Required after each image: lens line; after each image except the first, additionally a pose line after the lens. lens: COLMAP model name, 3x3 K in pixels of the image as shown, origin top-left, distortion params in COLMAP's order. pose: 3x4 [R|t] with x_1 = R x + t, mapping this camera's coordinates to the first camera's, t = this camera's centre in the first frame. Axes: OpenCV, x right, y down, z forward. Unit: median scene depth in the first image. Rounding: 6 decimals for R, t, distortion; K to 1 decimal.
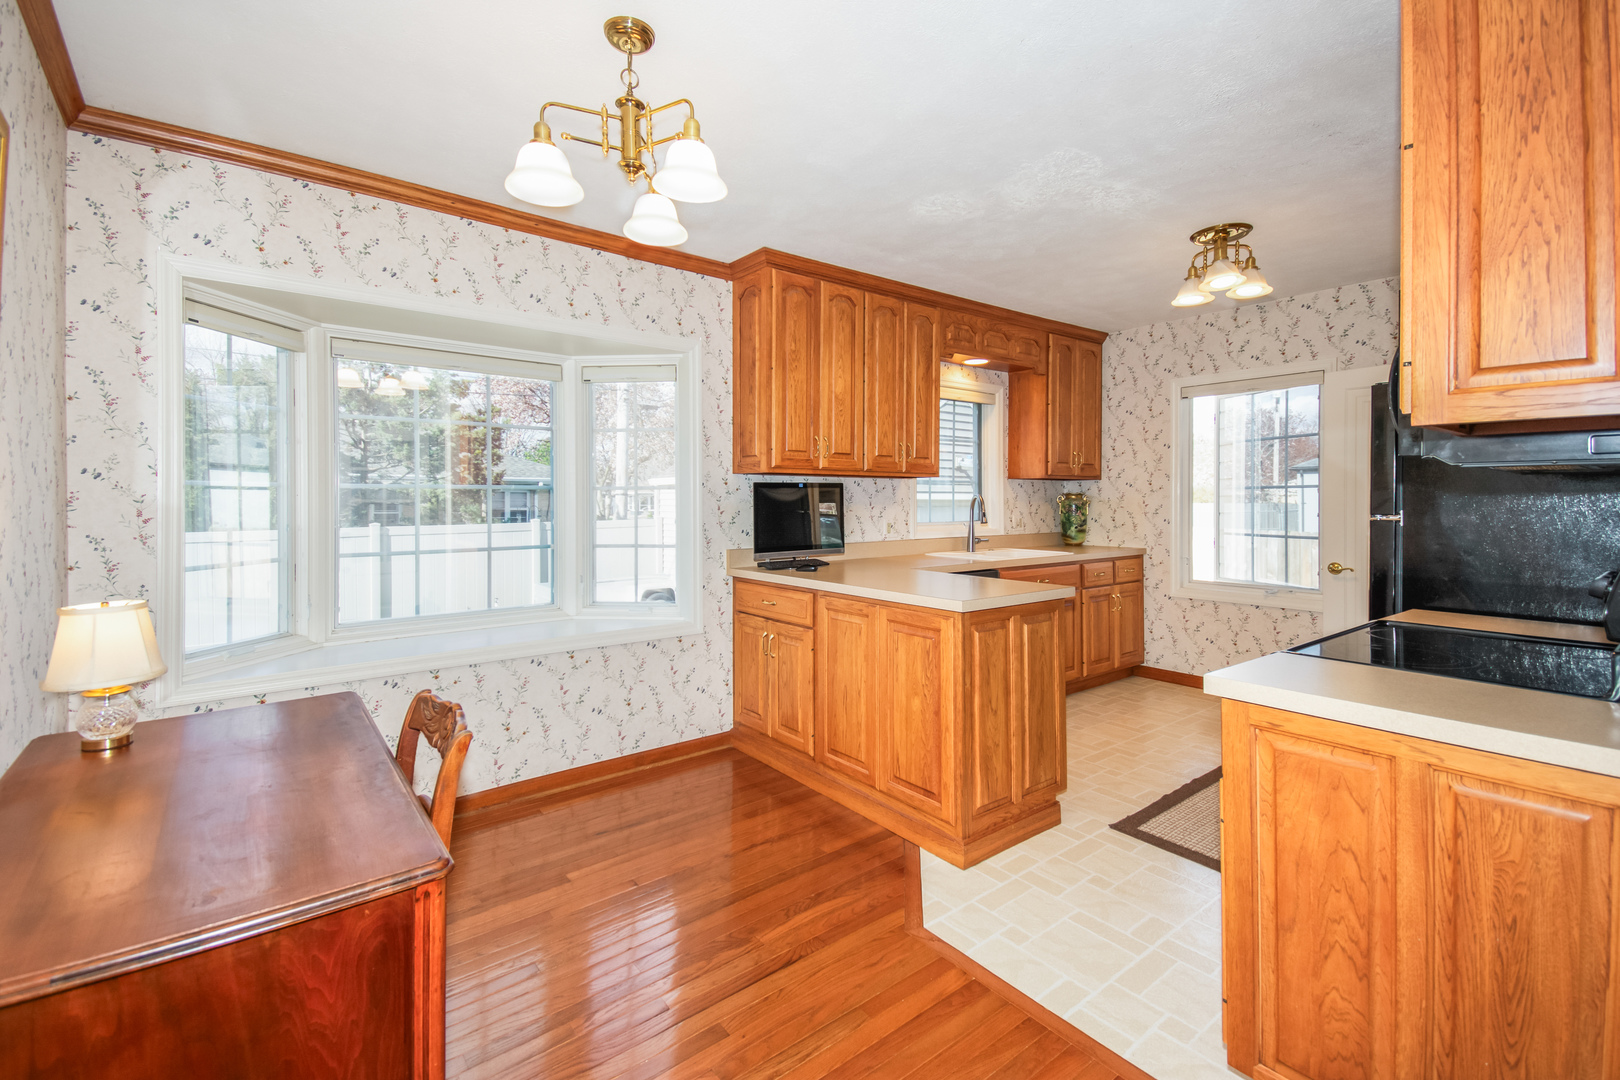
lens RADIAL K [[716.2, 0, 836.4], [0, 716.2, 501.7], [0, 0, 1]] dist [0.032295, -0.016472]
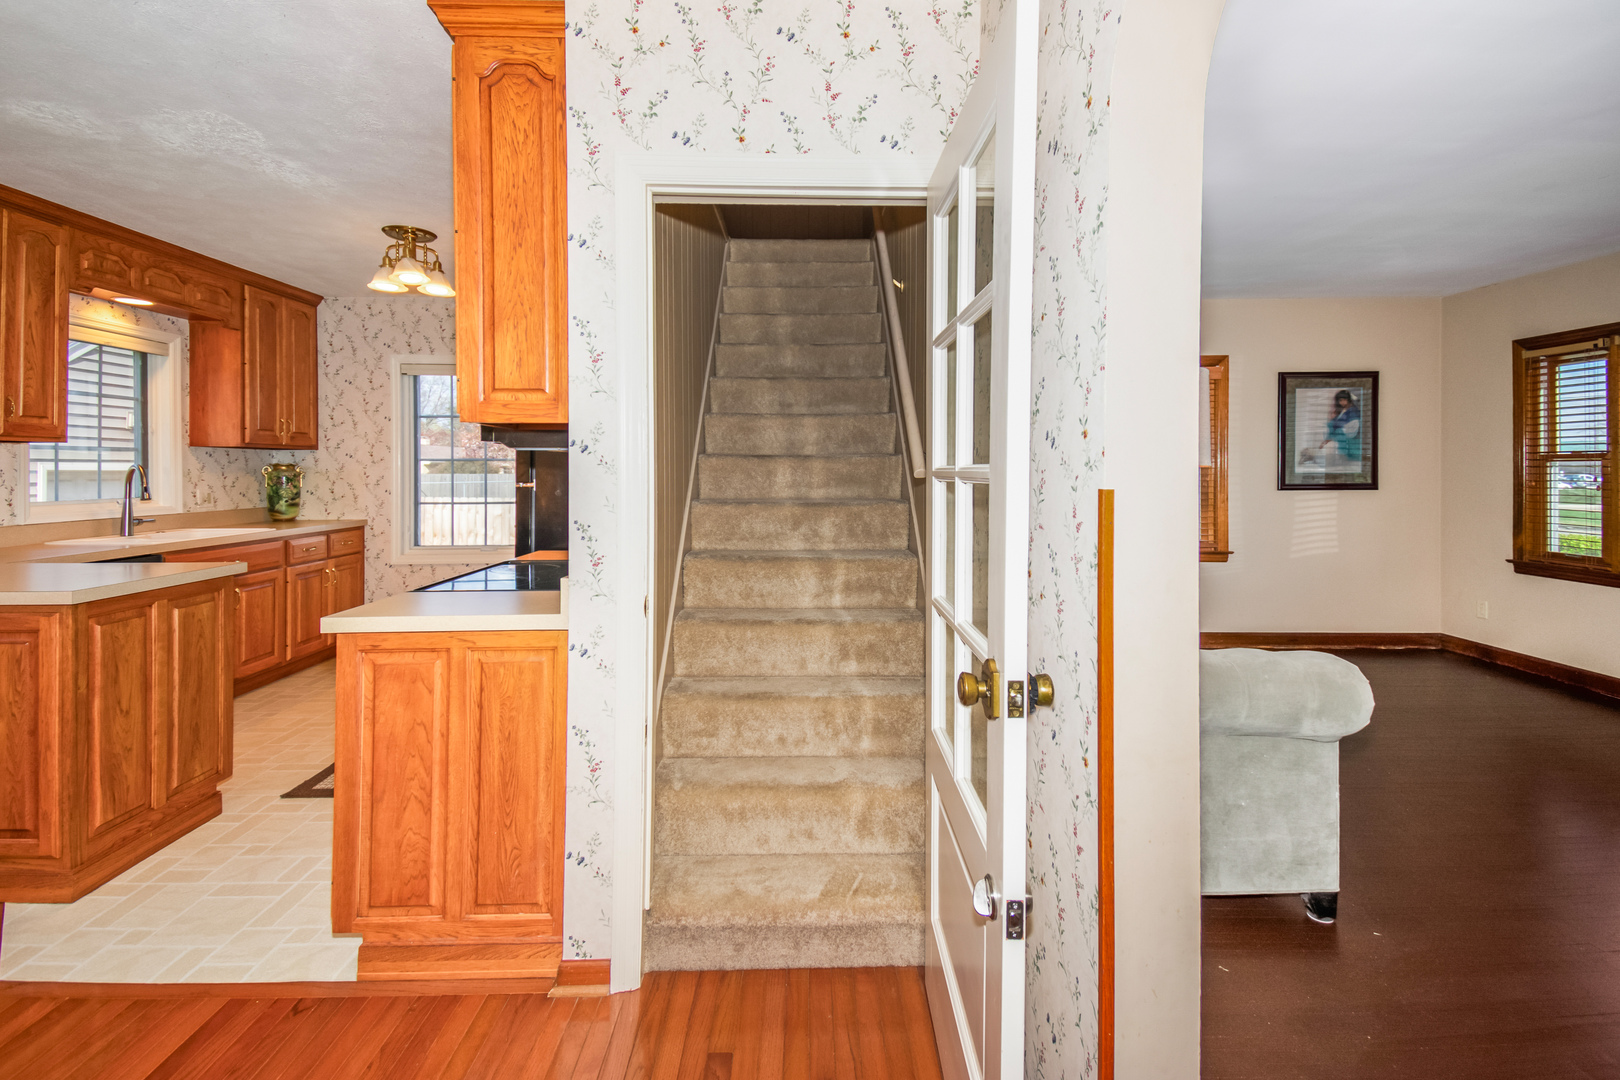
lens RADIAL K [[716.2, 0, 808.8], [0, 716.2, 468.6], [0, 0, 1]] dist [0.032295, -0.016472]
pose [[0.618174, 0.001070, 0.786040, 0.030851], [0.003365, 0.999986, -0.004008, 0.000309], [-0.786034, 0.005123, 0.618162, -0.175852]]
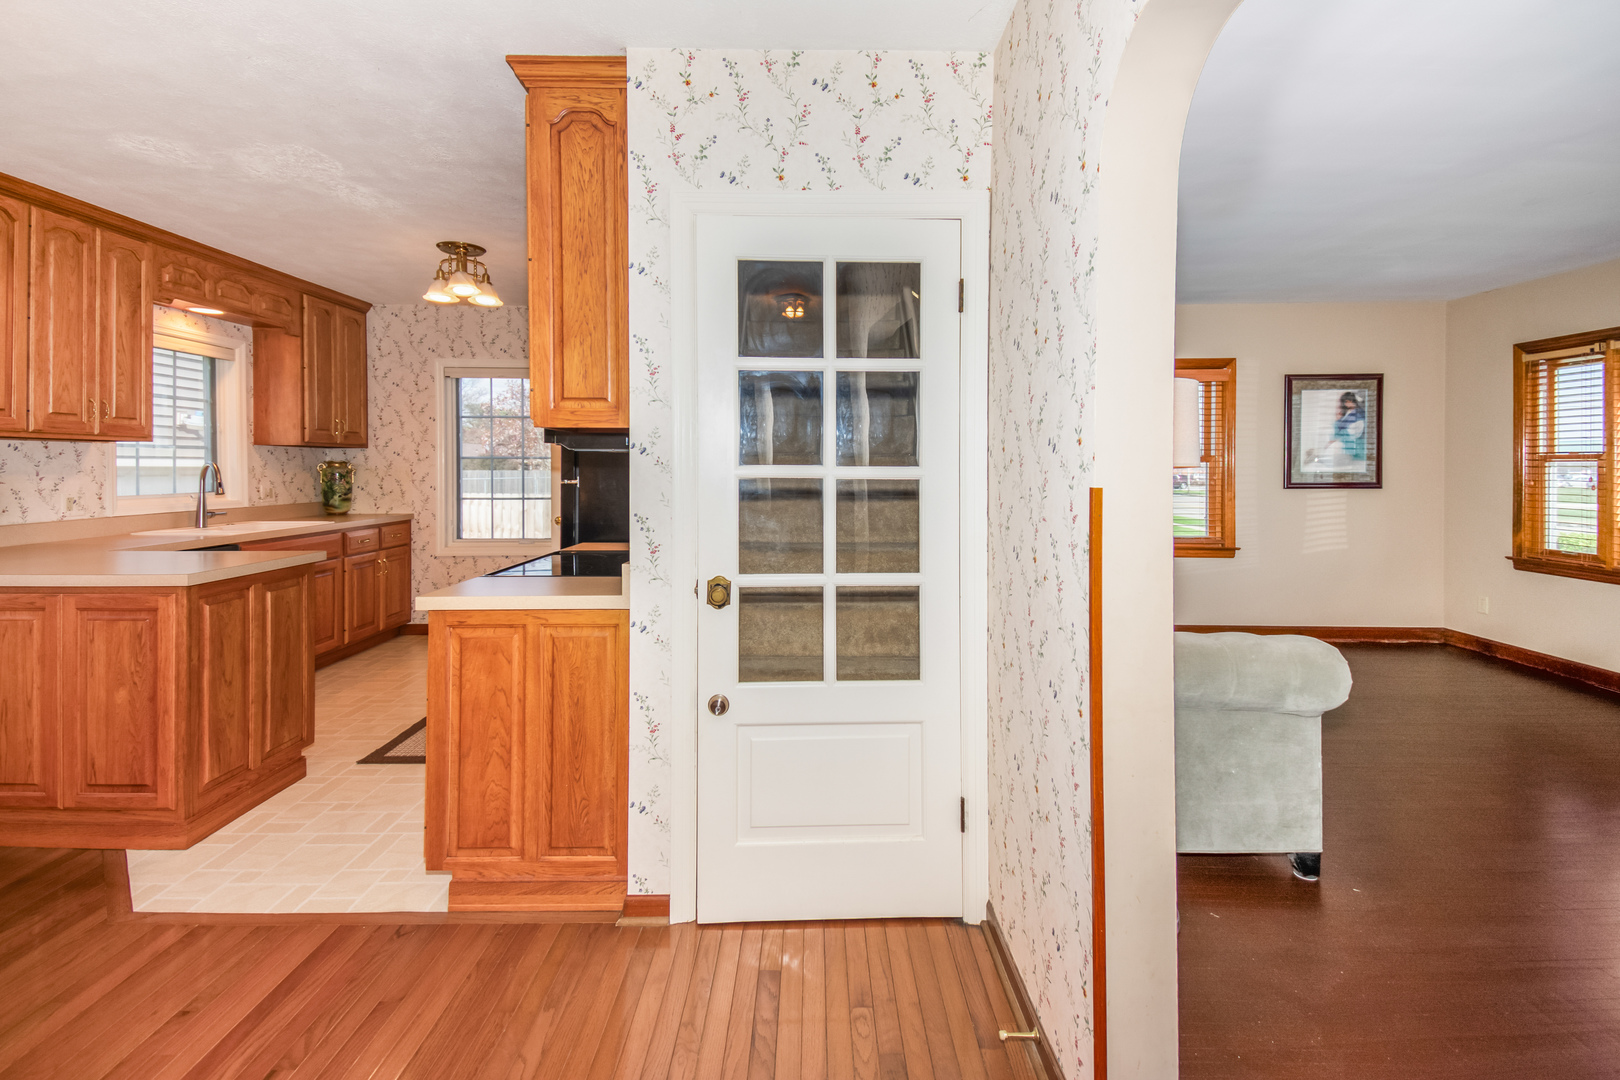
lens RADIAL K [[716.2, 0, 799.0], [0, 716.2, 464.9], [0, 0, 1]] dist [0.032295, -0.016472]
pose [[0.643455, 0.002784, 0.765479, -0.035006], [0.001566, 0.999987, -0.004953, -0.001777], [-0.765482, 0.004385, 0.643442, -0.208283]]
